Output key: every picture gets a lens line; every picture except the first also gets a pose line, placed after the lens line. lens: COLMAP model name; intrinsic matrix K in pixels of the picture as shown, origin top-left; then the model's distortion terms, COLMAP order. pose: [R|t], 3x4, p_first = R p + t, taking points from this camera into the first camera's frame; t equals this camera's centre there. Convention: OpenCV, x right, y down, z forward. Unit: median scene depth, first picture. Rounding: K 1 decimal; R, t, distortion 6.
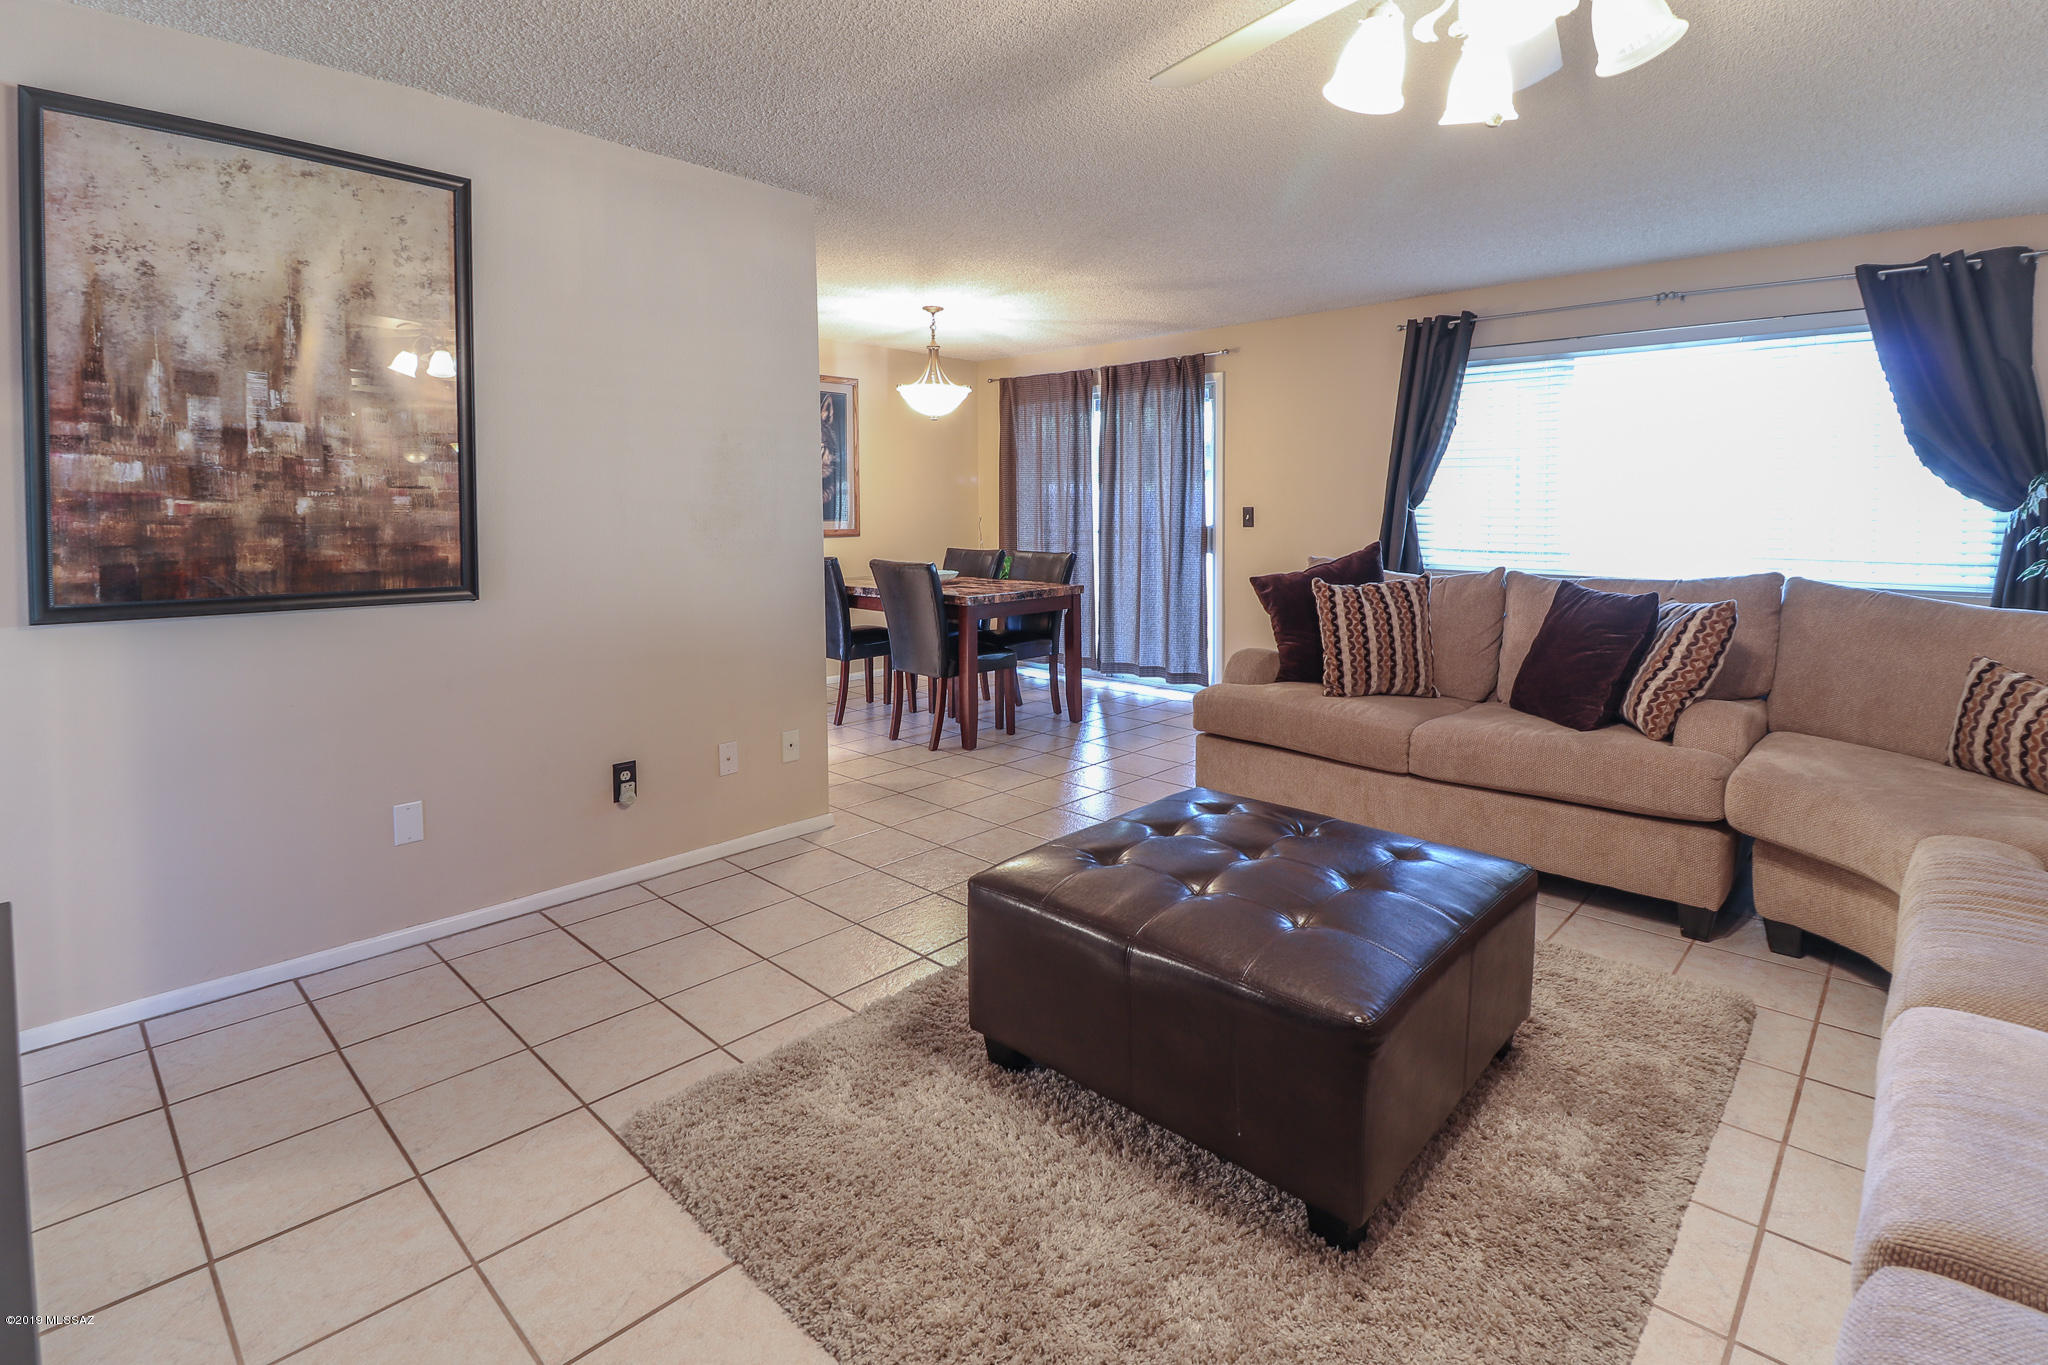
lens RADIAL K [[984.7, 0, 1016.3], [0, 984.7, 540.4], [0, 0, 1]] dist [-0.002838, -0.000777]
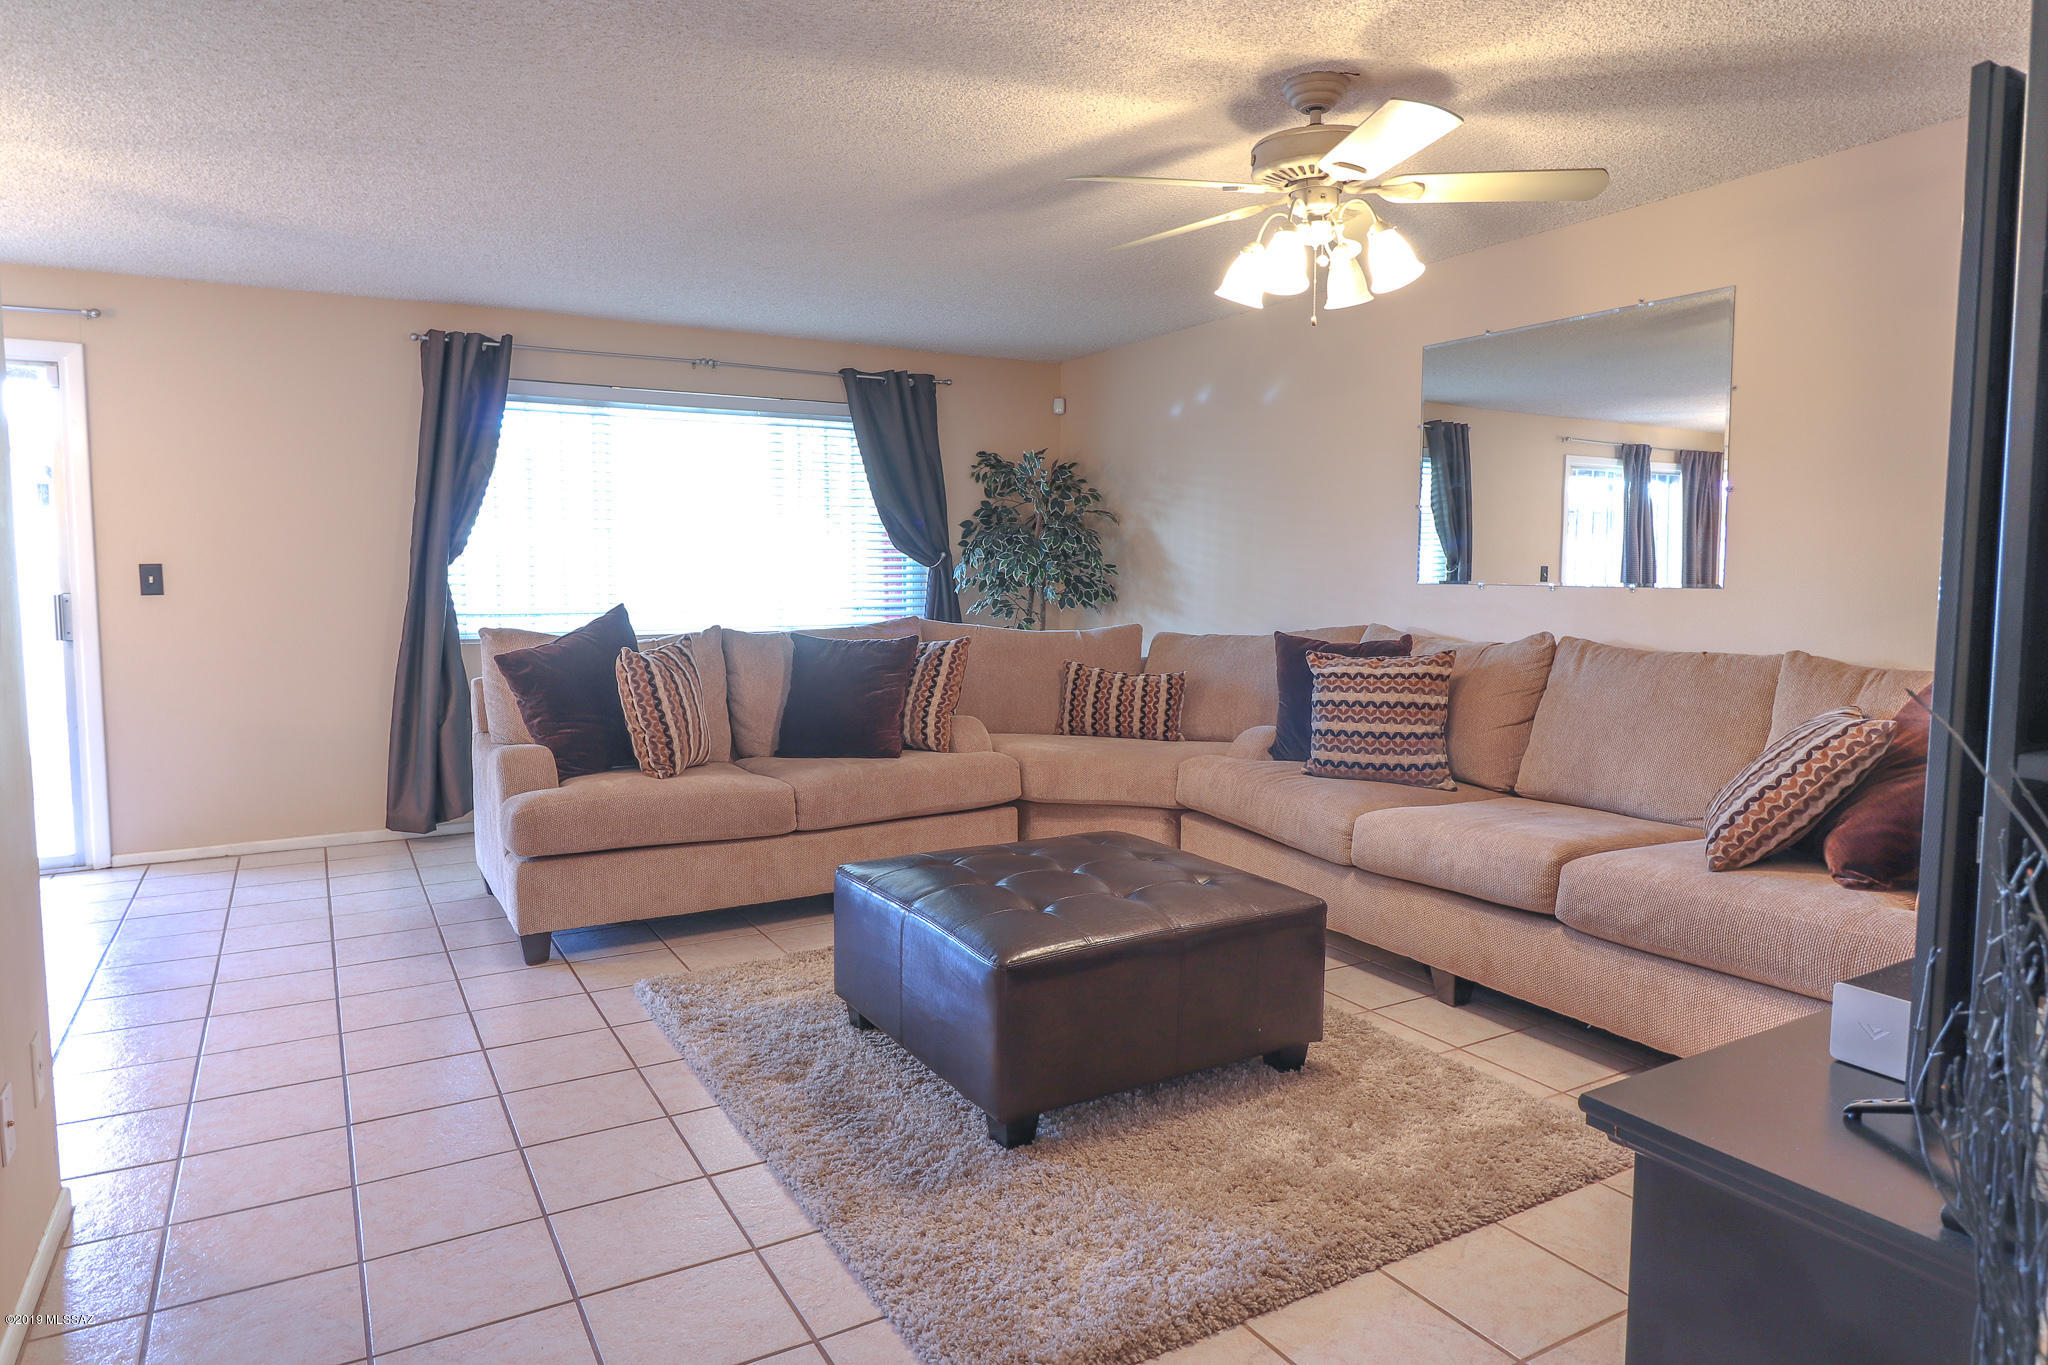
lens RADIAL K [[1249.1, 0, 1022.9], [0, 1249.1, 672.6], [0, 0, 1]] dist [0.000664, 0.000339]
pose [[0.281933, -0.088120, 0.955379, -0.619531], [0.031917, 0.996083, 0.082456, -0.019445], [-0.958903, 0.007246, 0.283641, 0.342226]]
